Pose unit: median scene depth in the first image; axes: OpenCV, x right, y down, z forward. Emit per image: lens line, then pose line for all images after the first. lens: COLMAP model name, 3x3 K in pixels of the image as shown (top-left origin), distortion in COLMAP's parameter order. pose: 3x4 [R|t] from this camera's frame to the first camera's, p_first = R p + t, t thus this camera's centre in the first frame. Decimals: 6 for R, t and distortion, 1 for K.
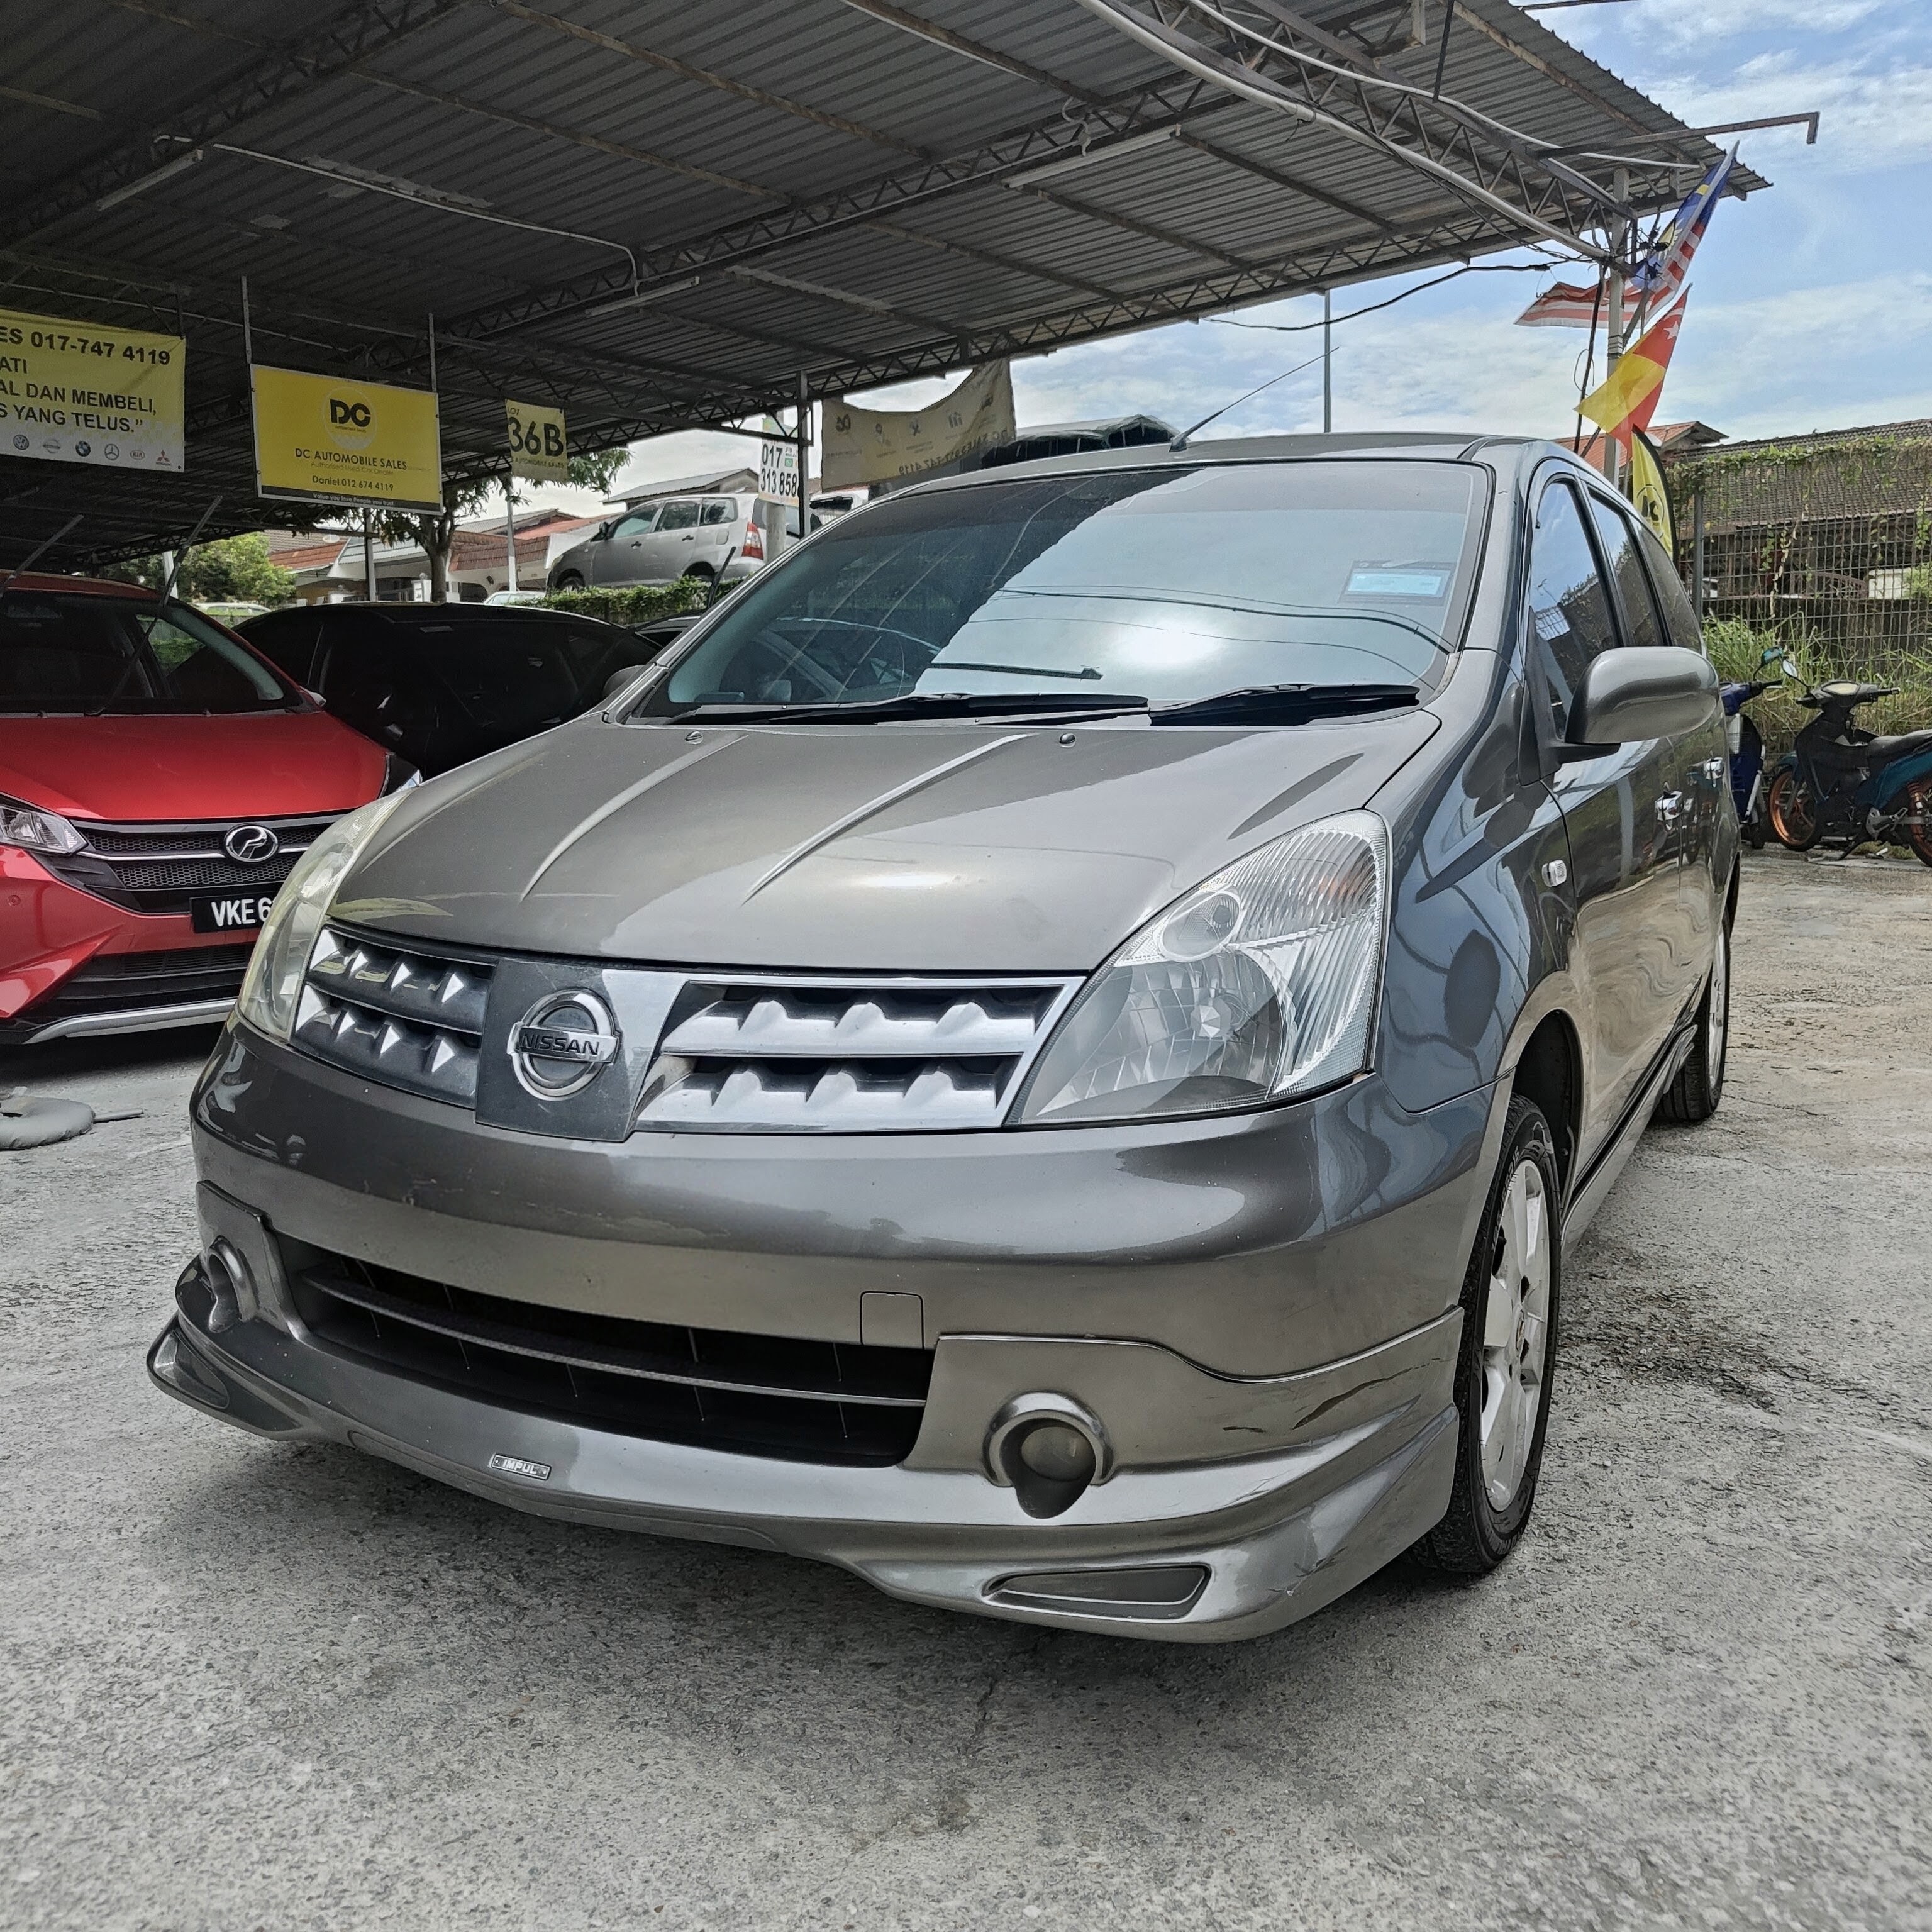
lens RADIAL K [[1745.8, 0, 1000.5], [0, 1745.8, 965.0], [0, 0, 1]] dist [-0.037955, 0.033845]
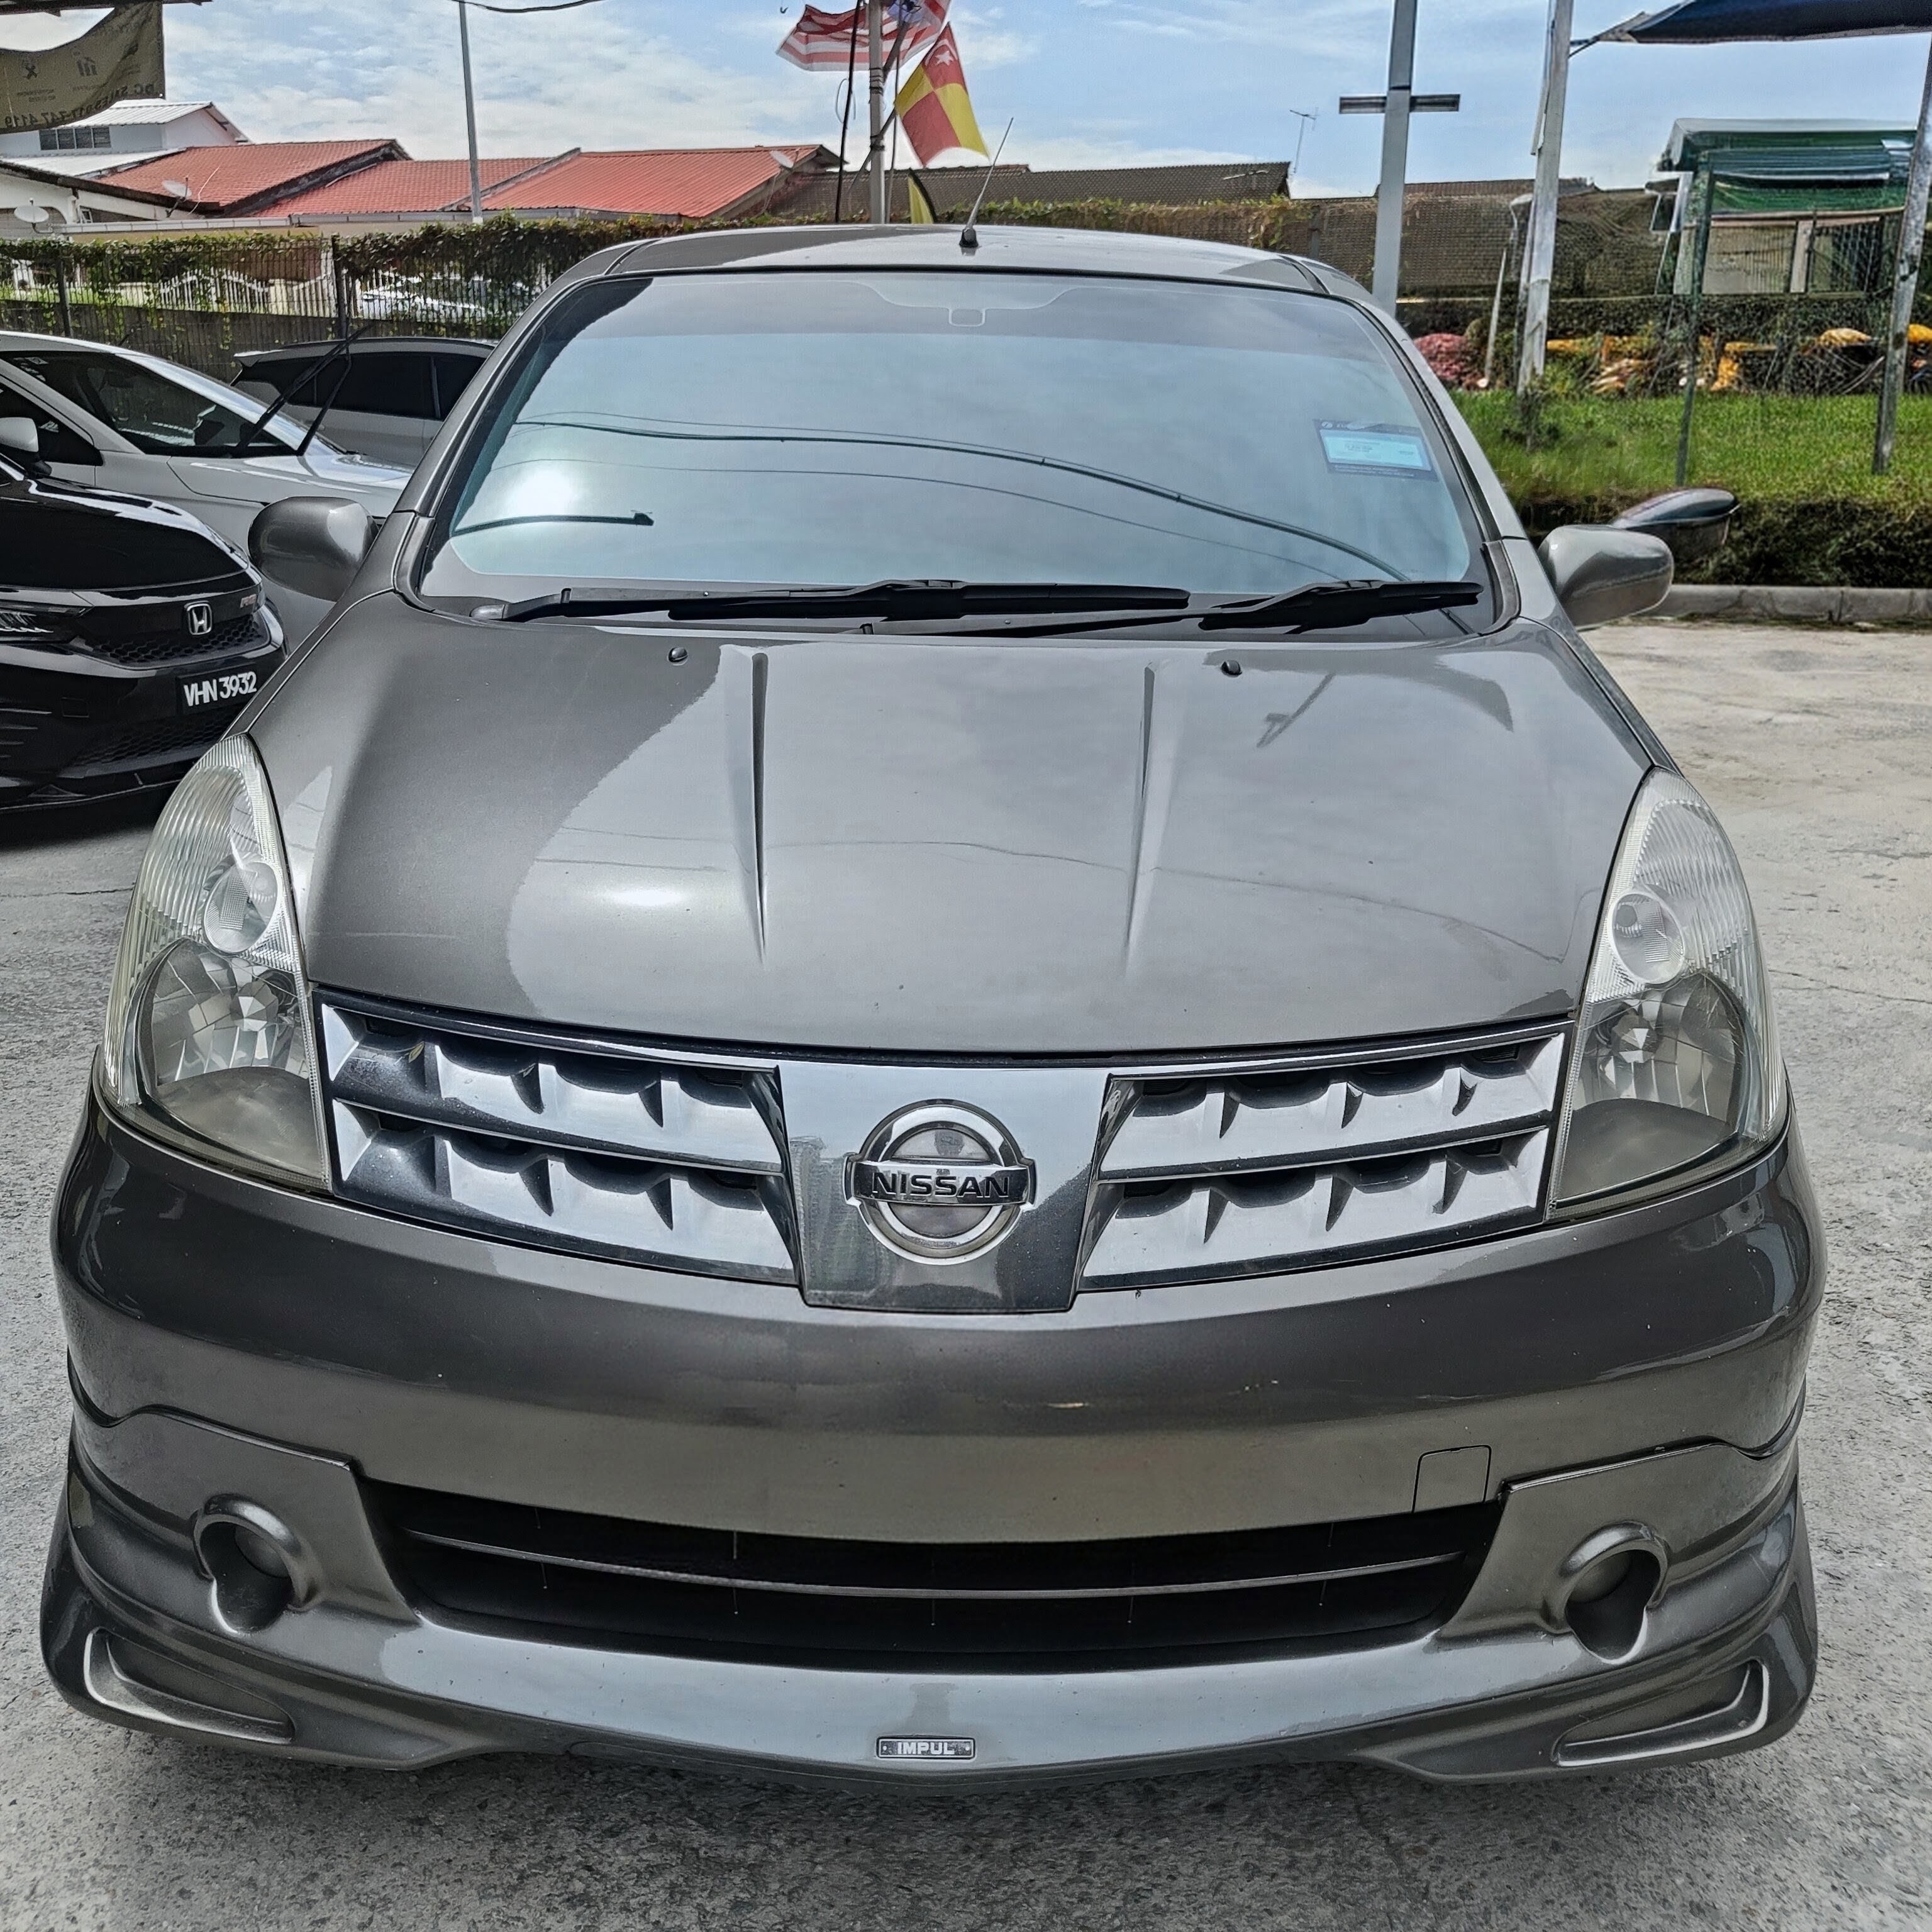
lens RADIAL K [[1745.8, 0, 1000.5], [0, 1745.8, 965.0], [0, 0, 1]] dist [-0.037955, 0.033845]
pose [[0.891033, -0.099959, 0.442797, -0.543809], [0.031433, 0.986699, 0.159491, -0.156775], [-0.452850, -0.128194, 0.882323, 0.380440]]
